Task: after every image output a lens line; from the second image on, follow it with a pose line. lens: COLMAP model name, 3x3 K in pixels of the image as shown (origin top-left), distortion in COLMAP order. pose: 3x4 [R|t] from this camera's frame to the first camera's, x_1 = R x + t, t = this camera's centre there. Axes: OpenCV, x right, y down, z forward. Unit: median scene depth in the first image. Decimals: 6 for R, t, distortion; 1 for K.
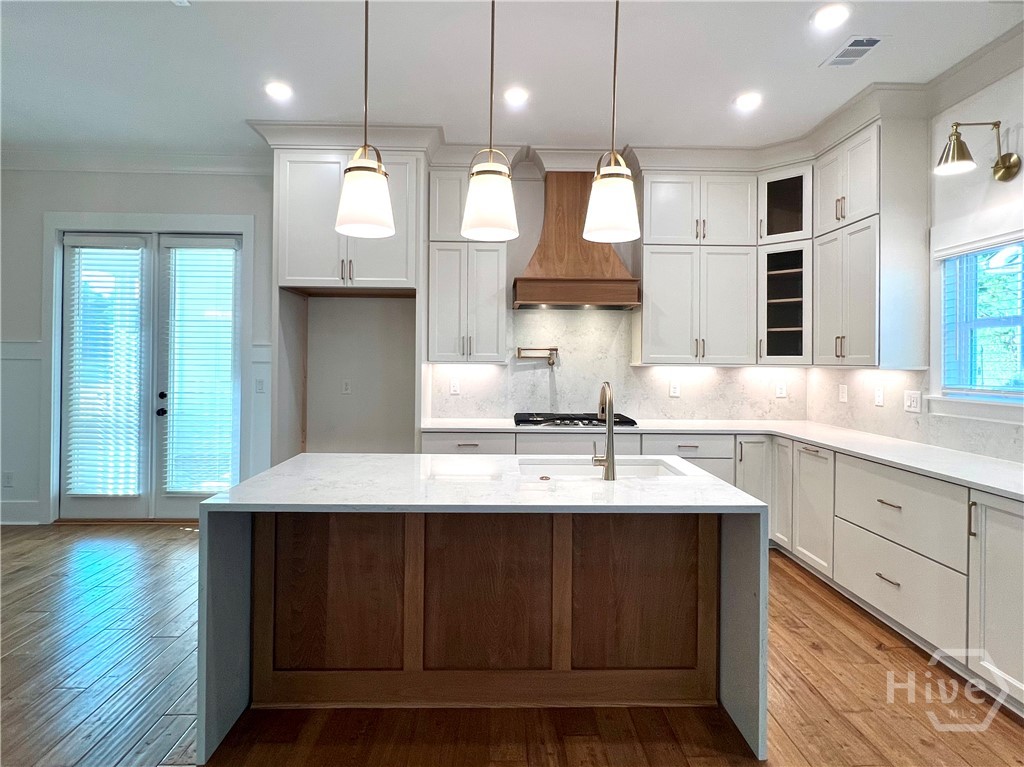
lens RADIAL K [[531.8, 0, 512.6], [0, 531.8, 367.9], [0, 0, 1]] dist [-0.010010, 0.001110]
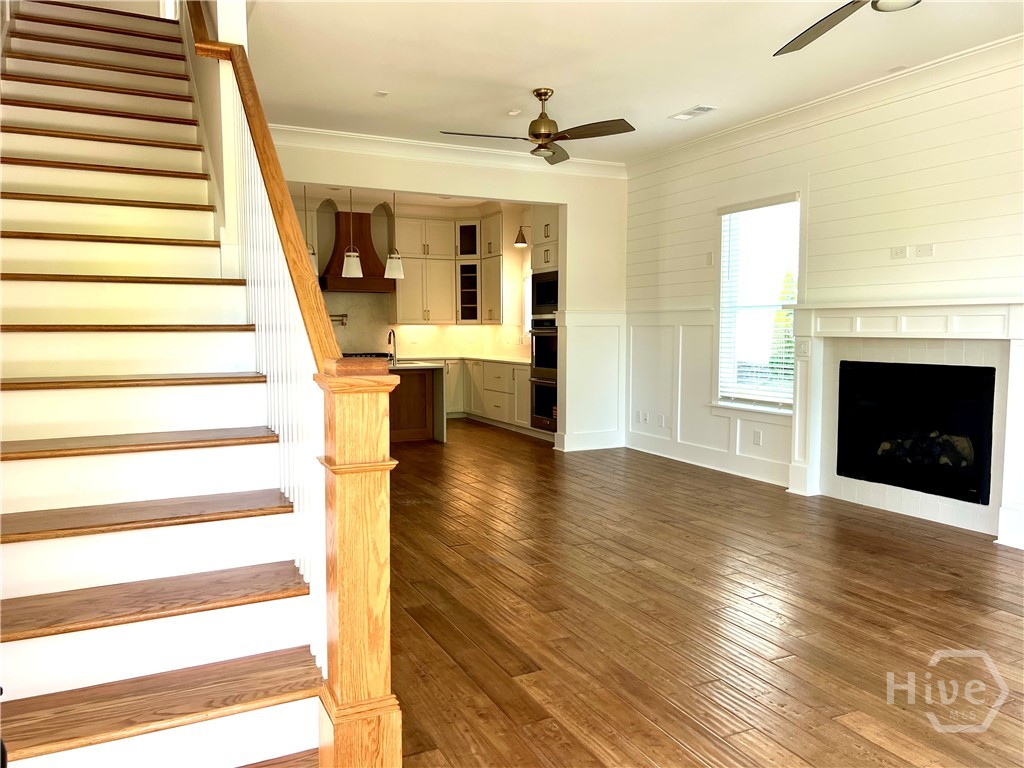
lens RADIAL K [[754.8, 0, 511.4], [0, 754.8, 398.2], [0, 0, 1]] dist [0.002711, -0.035903]
pose [[0.906399, -0.047556, 0.419737, -0.503429], [0.013037, 0.996319, 0.084731, 0.031917], [-0.422221, -0.071328, 0.903682, -1.535647]]
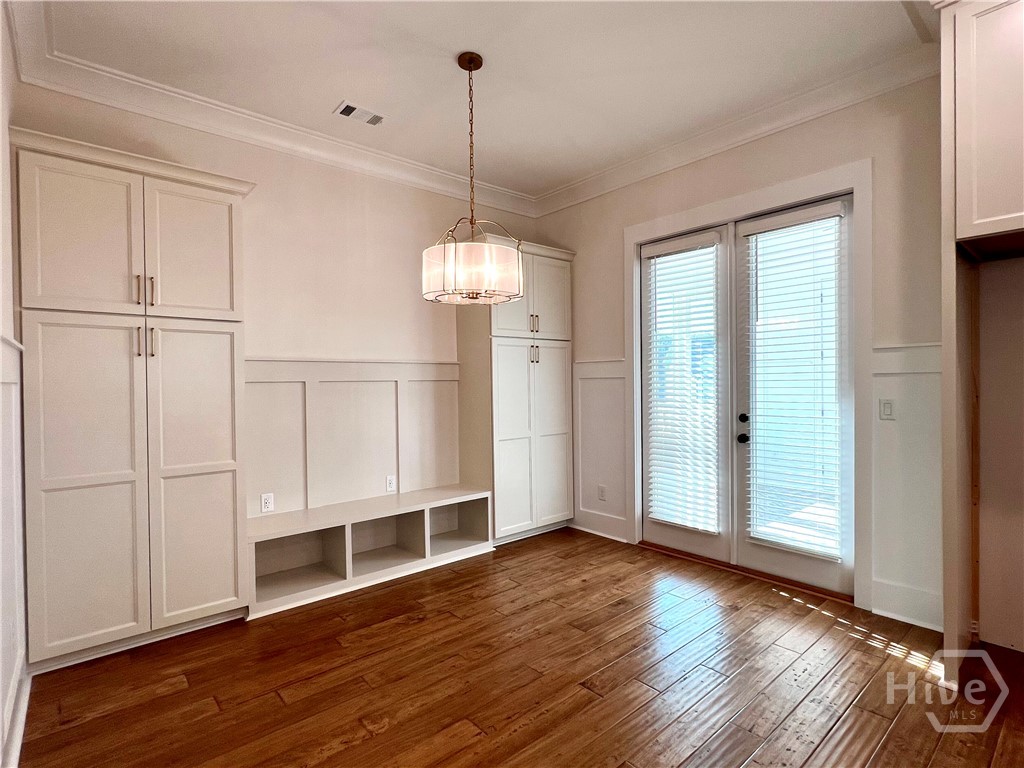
lens RADIAL K [[514.1, 0, 510.9], [0, 514.1, 382.1], [0, 0, 1]] dist [0.007344, 0.001413]
pose [[0.620917, -0.017786, -0.783675, -0.278714], [0.022412, 0.999737, -0.004932, -0.008557], [0.783556, -0.014501, 0.621152, 0.238976]]
